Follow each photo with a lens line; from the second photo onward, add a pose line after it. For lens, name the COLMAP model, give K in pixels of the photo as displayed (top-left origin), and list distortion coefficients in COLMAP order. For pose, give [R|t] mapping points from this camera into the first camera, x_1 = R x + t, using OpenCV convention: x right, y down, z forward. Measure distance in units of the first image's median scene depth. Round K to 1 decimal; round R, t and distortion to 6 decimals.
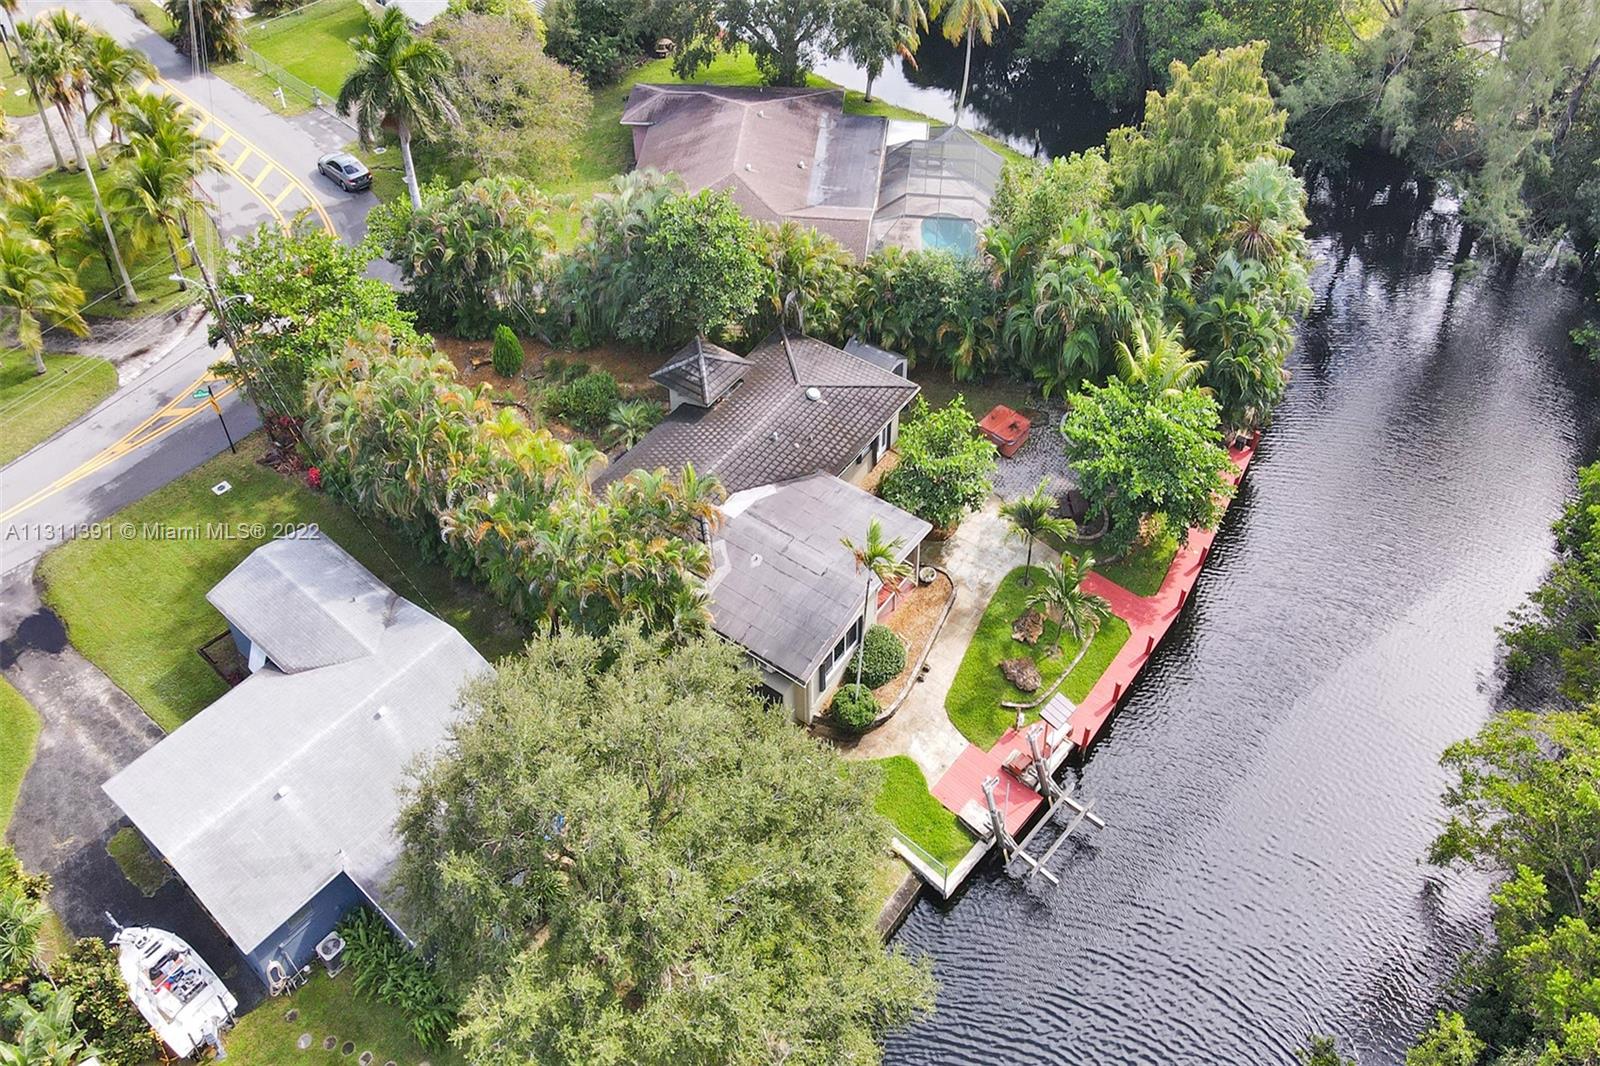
lens RADIAL K [[1430.6, 0, 812.4], [0, 1430.6, 526.1], [0, 0, 1]] dist [0.030707, 0.021190]
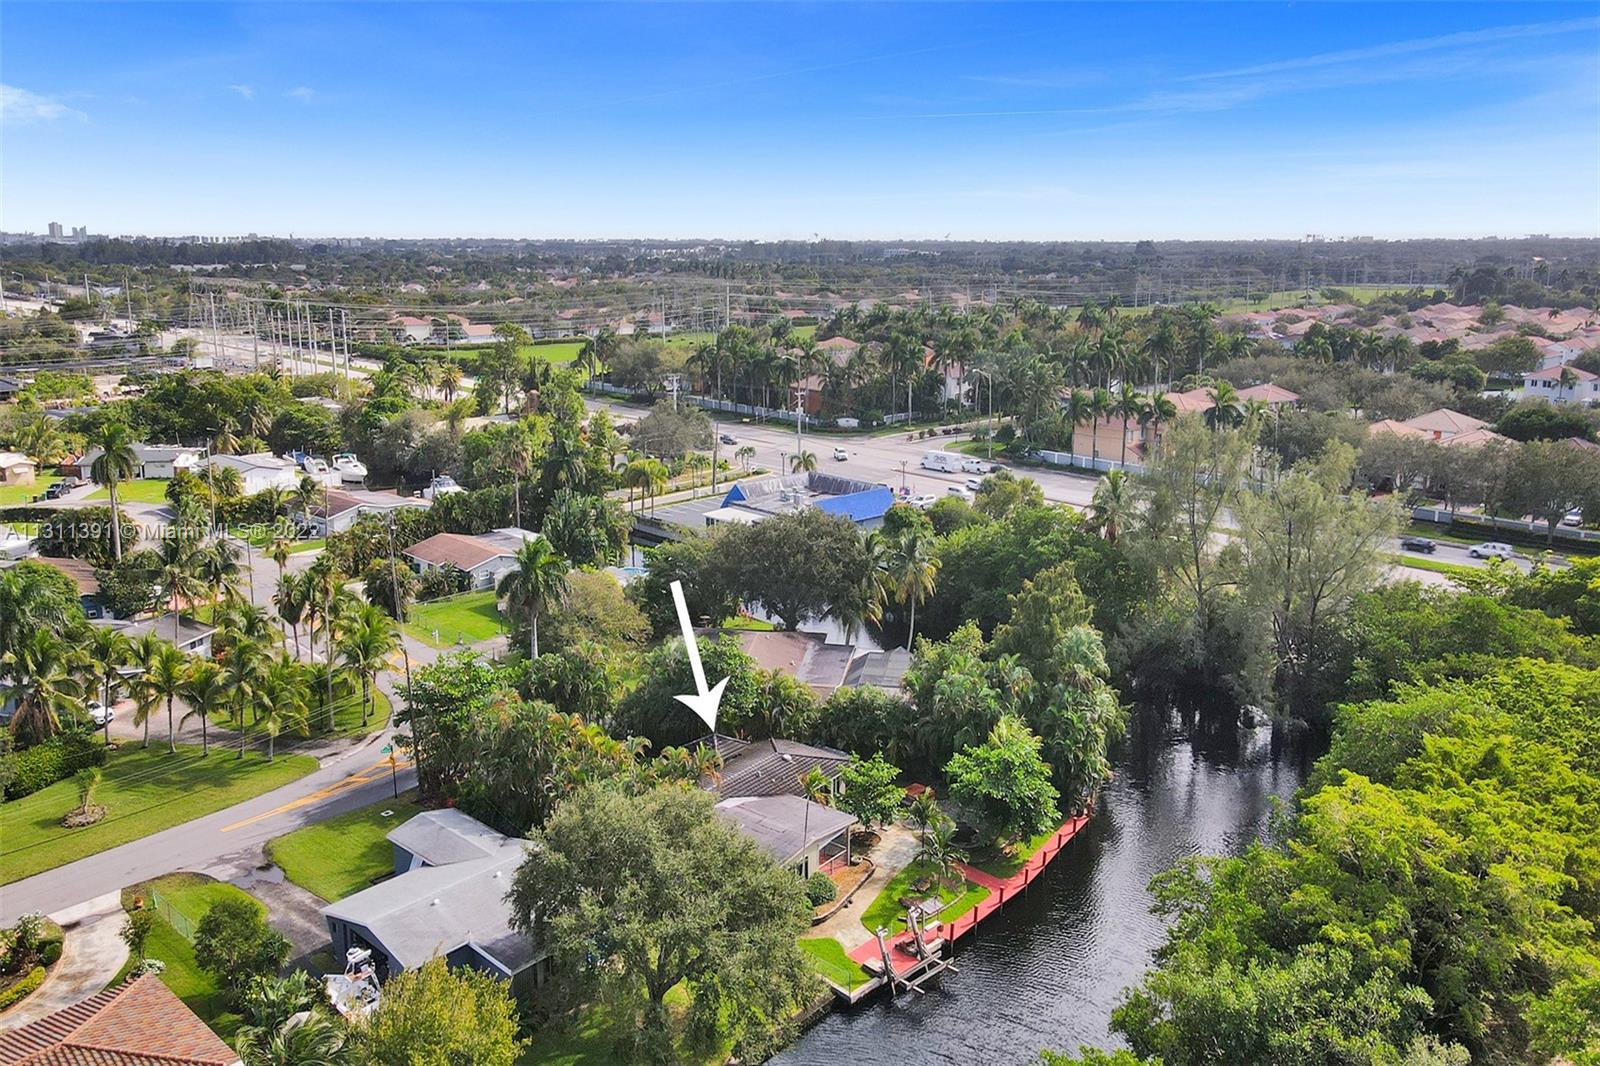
lens RADIAL K [[1104.5, 0, 799.1], [0, 1104.5, 531.9], [0, 0, 1]] dist [0.018067, 0.015200]
pose [[0.999640, 0.021819, -0.015628, 0.028231], [-0.026304, 0.912133, -0.409049, 0.177307], [0.005330, 0.409313, 0.912379, -0.174727]]
